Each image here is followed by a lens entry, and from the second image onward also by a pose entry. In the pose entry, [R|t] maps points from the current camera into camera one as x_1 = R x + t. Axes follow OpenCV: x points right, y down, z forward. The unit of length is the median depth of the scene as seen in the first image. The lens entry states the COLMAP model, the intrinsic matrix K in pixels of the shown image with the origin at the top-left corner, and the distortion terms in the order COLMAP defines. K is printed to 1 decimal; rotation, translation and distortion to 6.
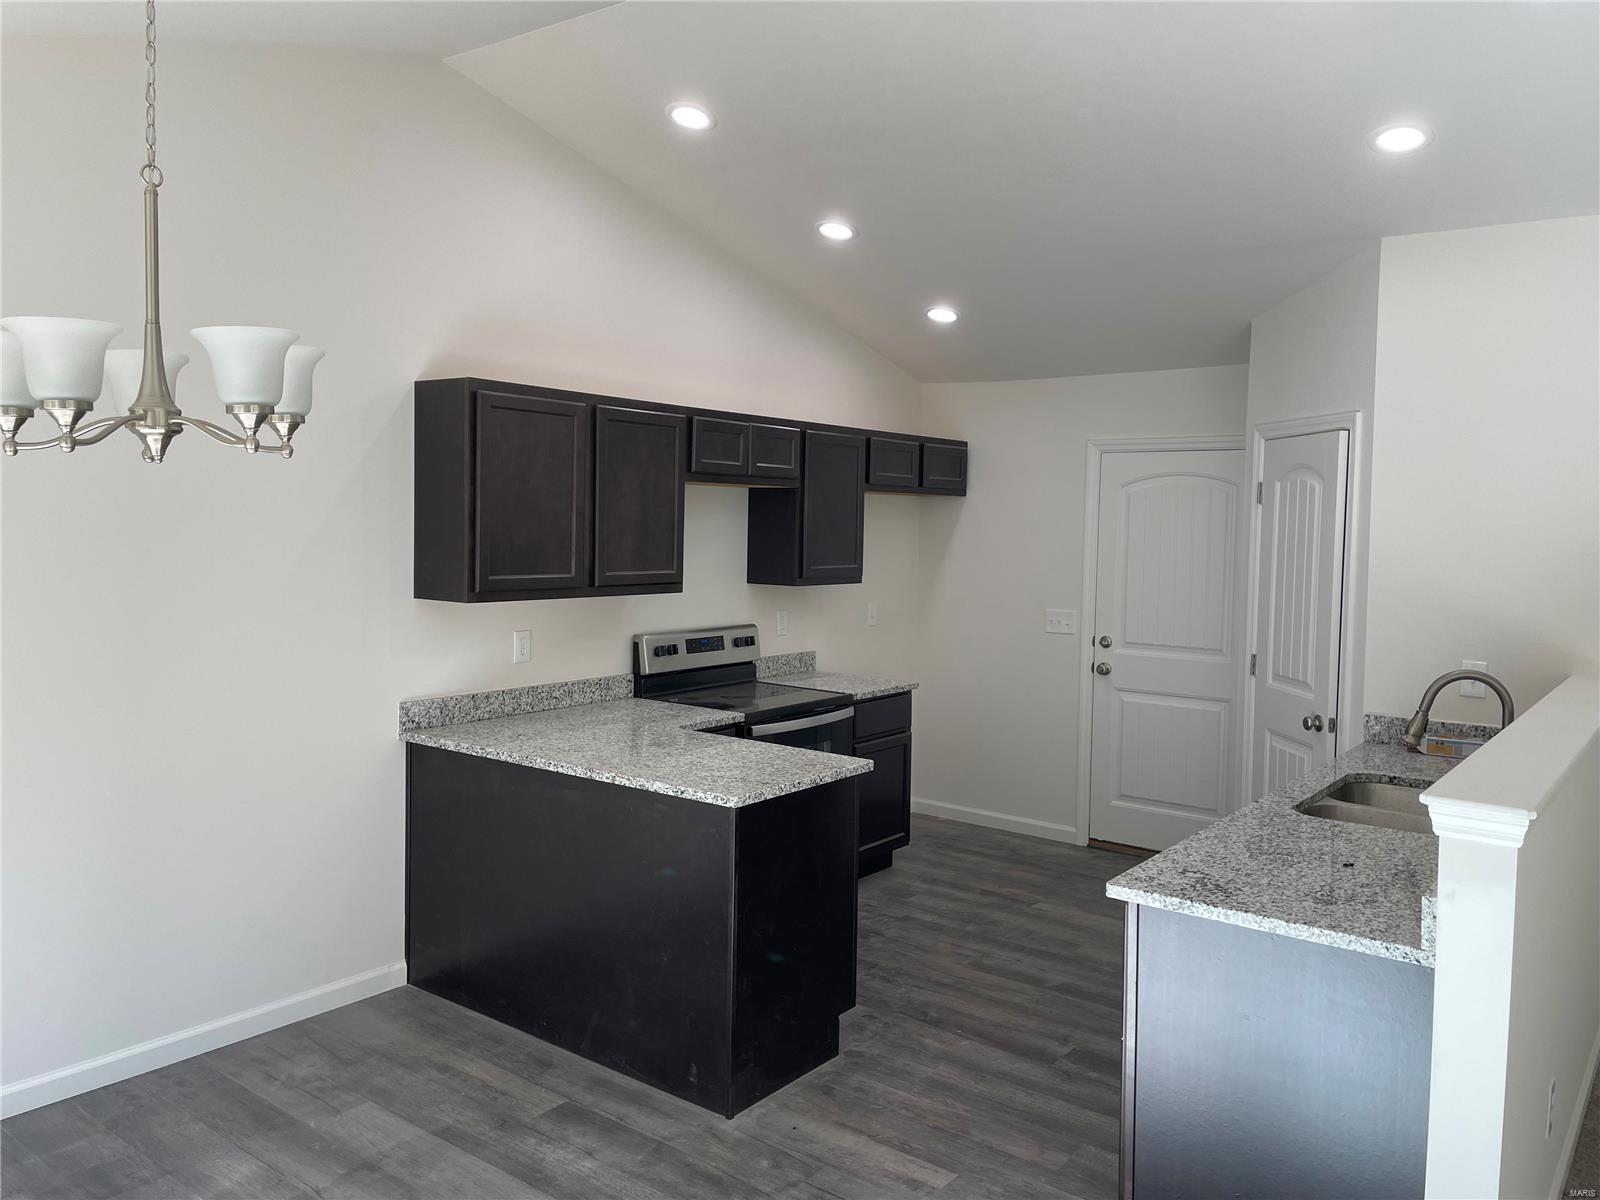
lens RADIAL K [[1212.5, 0, 800.0], [0, 1212.5, 600.0], [0, 0, 1]] dist [0.001067, -0.002524]
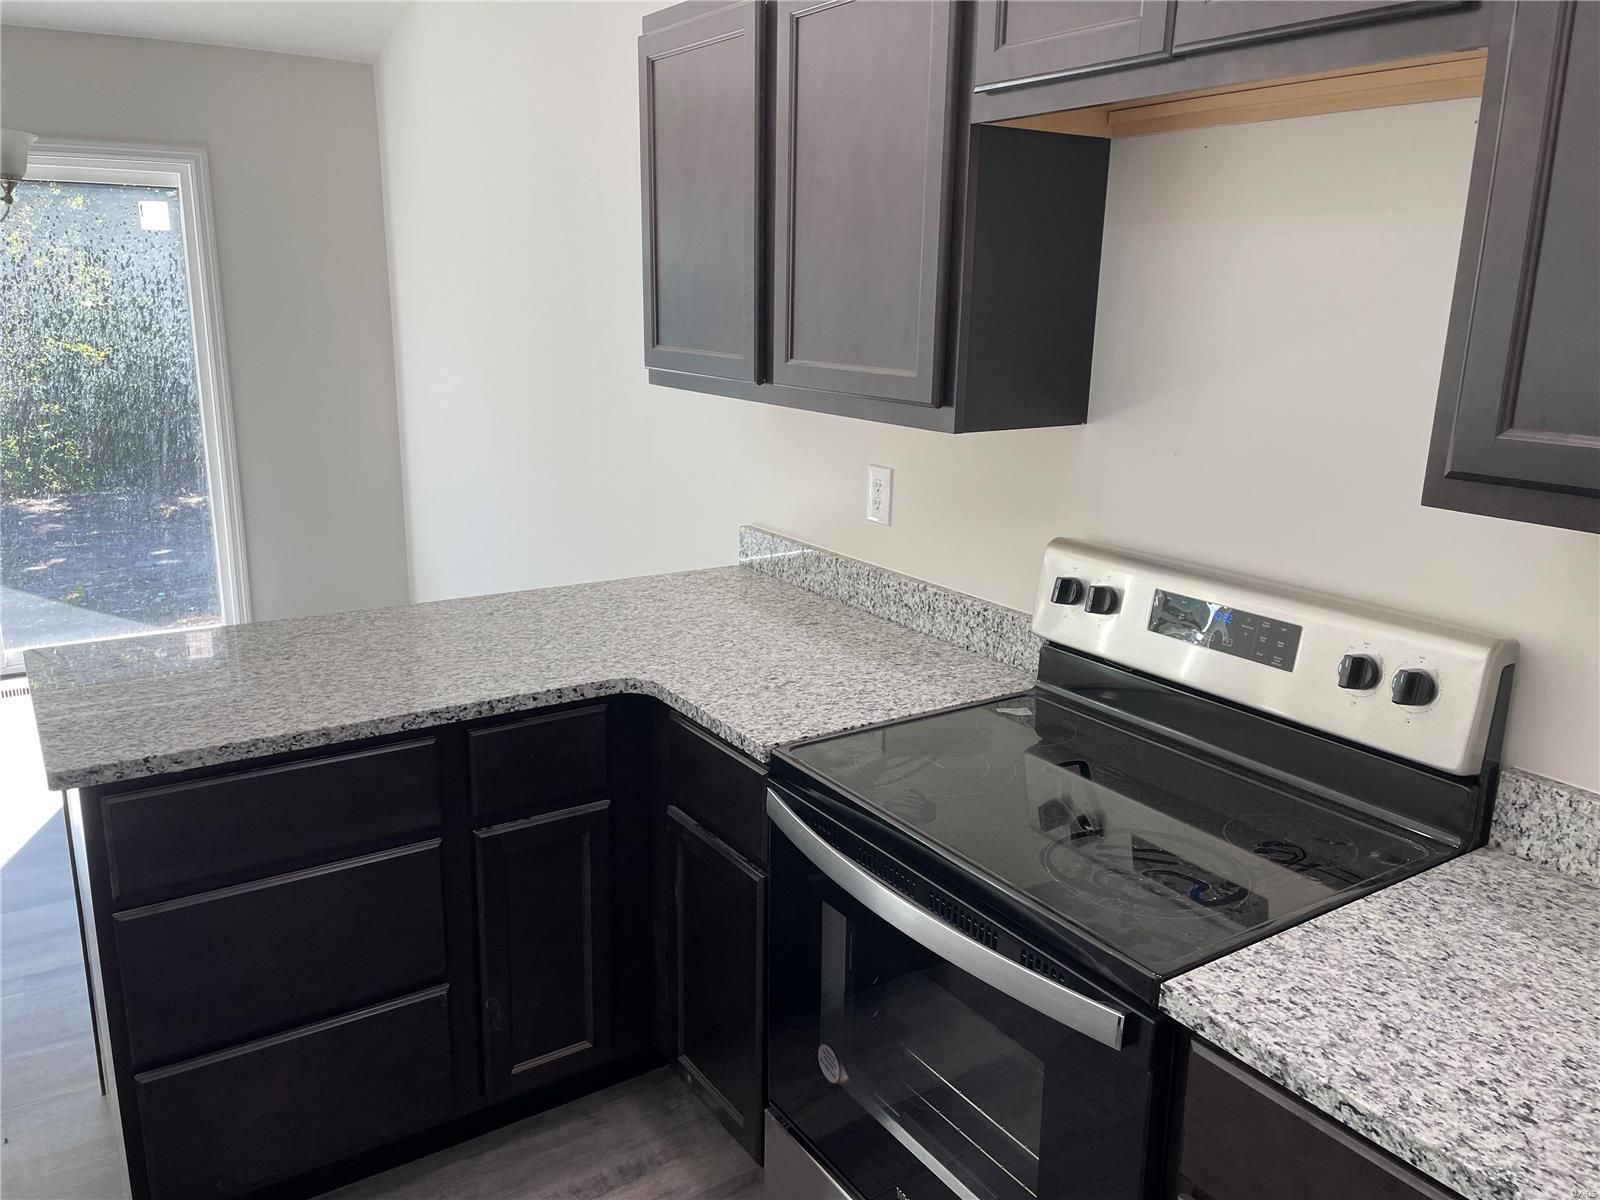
lens RADIAL K [[1212.5, 0, 800.0], [0, 1212.5, 600.0], [0, 0, 1]] dist [0.001067, -0.002524]
pose [[-0.315669, 0.212364, -0.924800, 0.295099], [-0.086123, 0.964198, 0.250808, -0.048500], [0.944953, 0.158818, -0.286078, 1.118388]]
